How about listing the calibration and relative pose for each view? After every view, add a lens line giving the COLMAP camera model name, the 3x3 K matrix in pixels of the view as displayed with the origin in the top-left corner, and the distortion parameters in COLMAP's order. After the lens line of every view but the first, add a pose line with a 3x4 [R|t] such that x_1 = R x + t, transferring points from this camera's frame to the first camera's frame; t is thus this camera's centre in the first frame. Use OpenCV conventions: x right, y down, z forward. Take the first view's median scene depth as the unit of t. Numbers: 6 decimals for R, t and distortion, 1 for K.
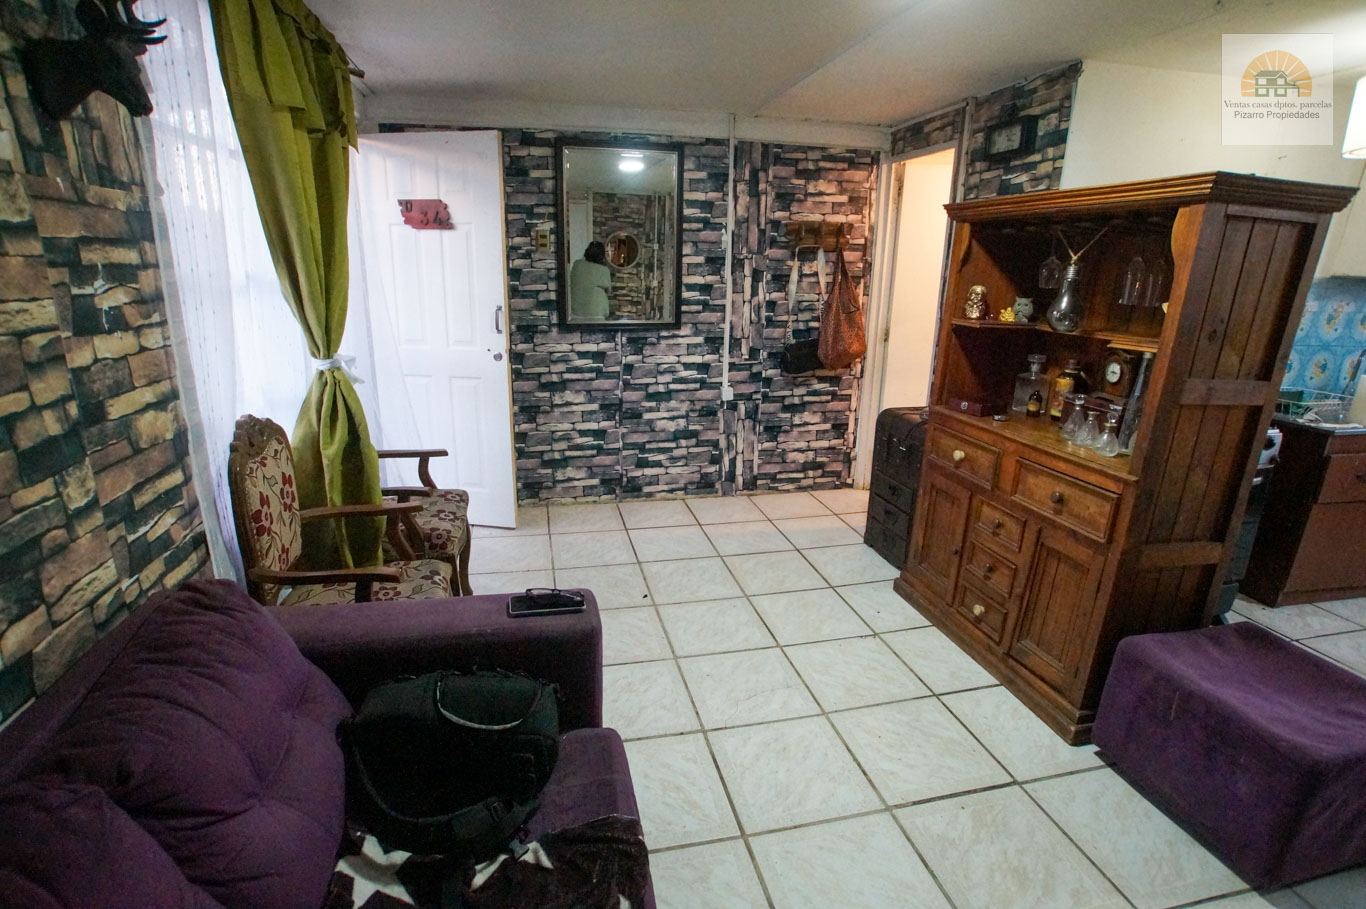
lens RADIAL K [[663.3, 0, 675.3], [0, 663.3, 456.8], [0, 0, 1]] dist [-0.050041, 0.017776]
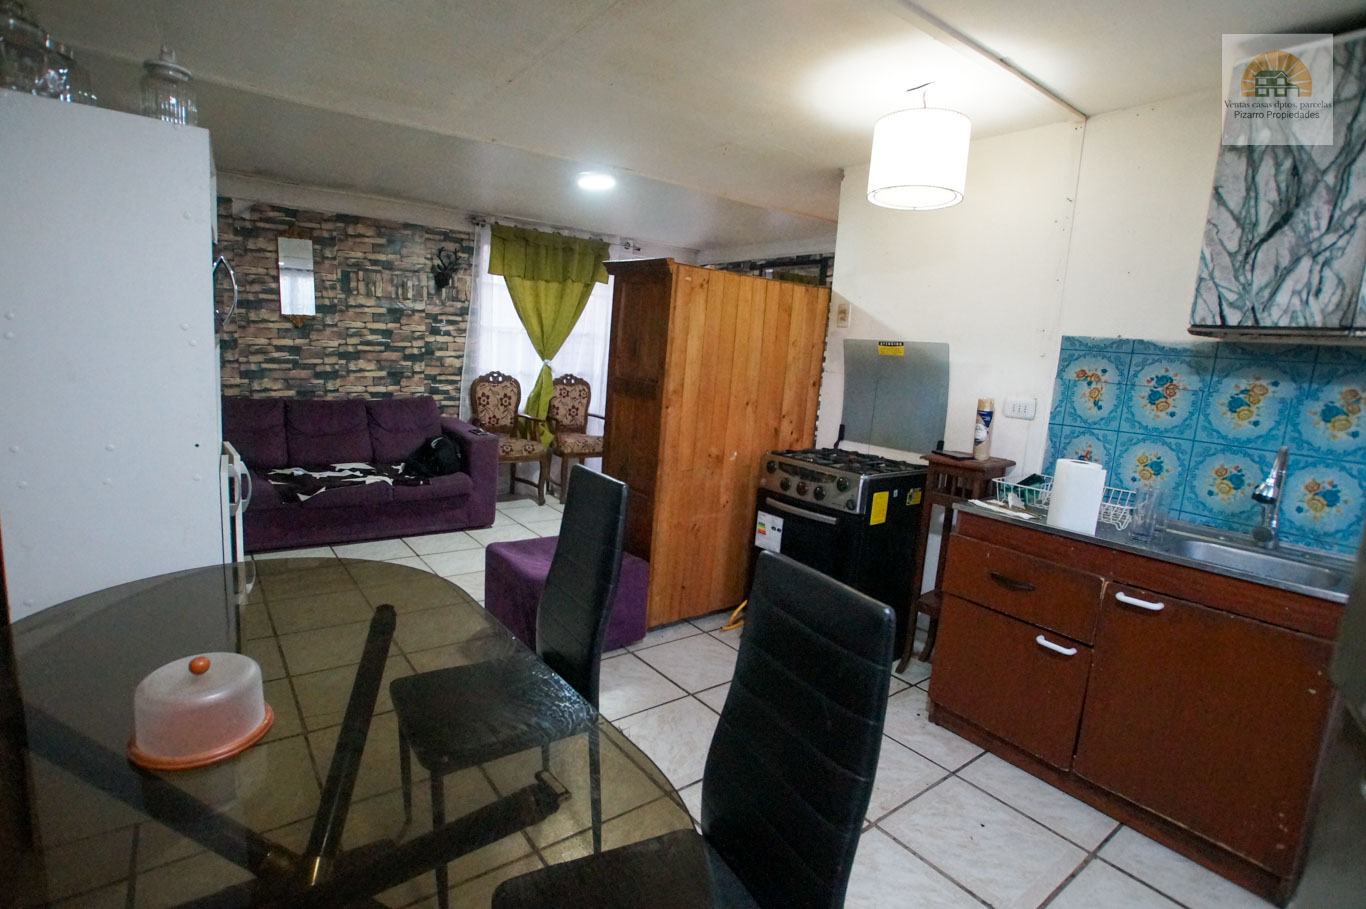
lens RADIAL K [[663.3, 0, 679.5], [0, 663.3, 459.8], [0, 0, 1]] dist [-0.050041, 0.017776]
pose [[0.411828, 0.158898, -0.897301, 1.364558], [-0.307118, 0.951274, 0.027500, -0.006781], [0.857949, 0.264252, 0.440562, 0.243649]]
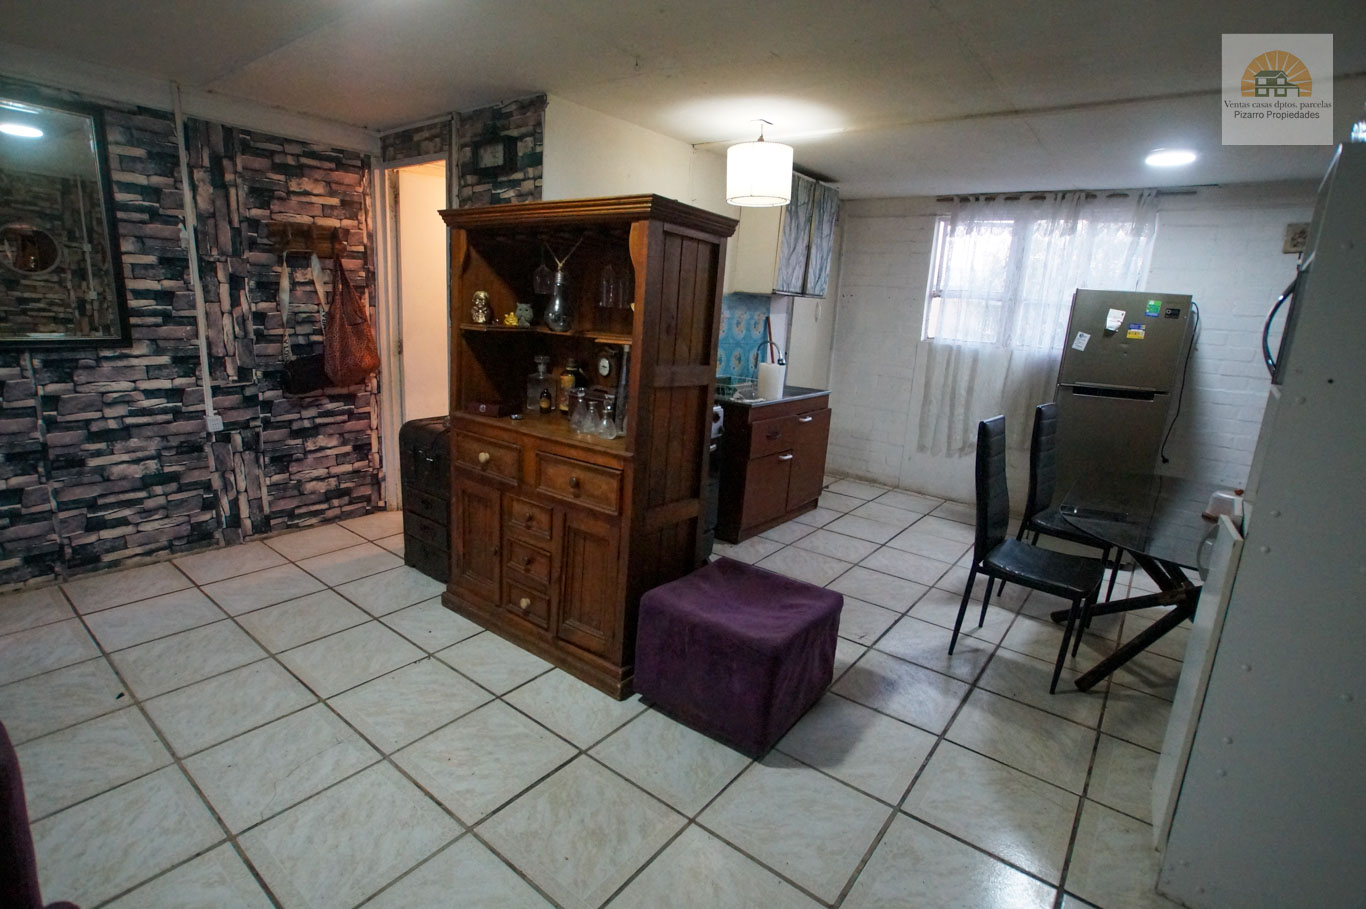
lens RADIAL K [[663.3, 0, 678.3], [0, 663.3, 454.9], [0, 0, 1]] dist [-0.050041, 0.017776]
pose [[0.768323, -0.116762, 0.629323, 0.019003], [0.134597, 0.990709, 0.019487, 0.013544], [-0.625751, 0.069732, 0.776900, 0.019944]]
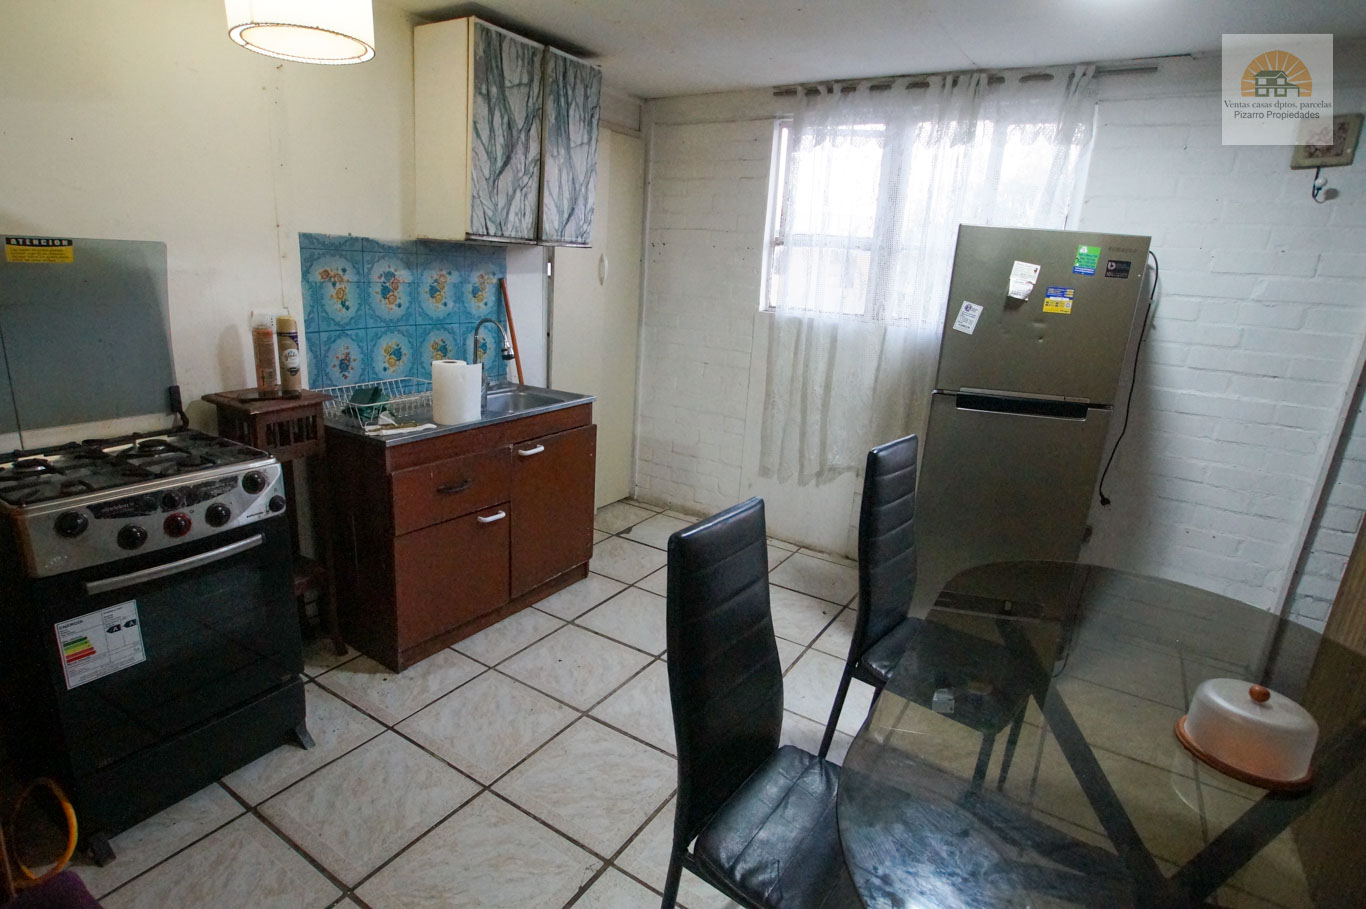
lens RADIAL K [[696.9, 0, 680.5], [0, 696.9, 457.6], [0, 0, 1]] dist [-0.046627, 0.004695]
pose [[0.711697, -0.167828, 0.682144, 0.601226], [0.153172, 0.984752, 0.082470, -0.029577], [-0.685584, 0.045792, 0.726552, 0.151153]]
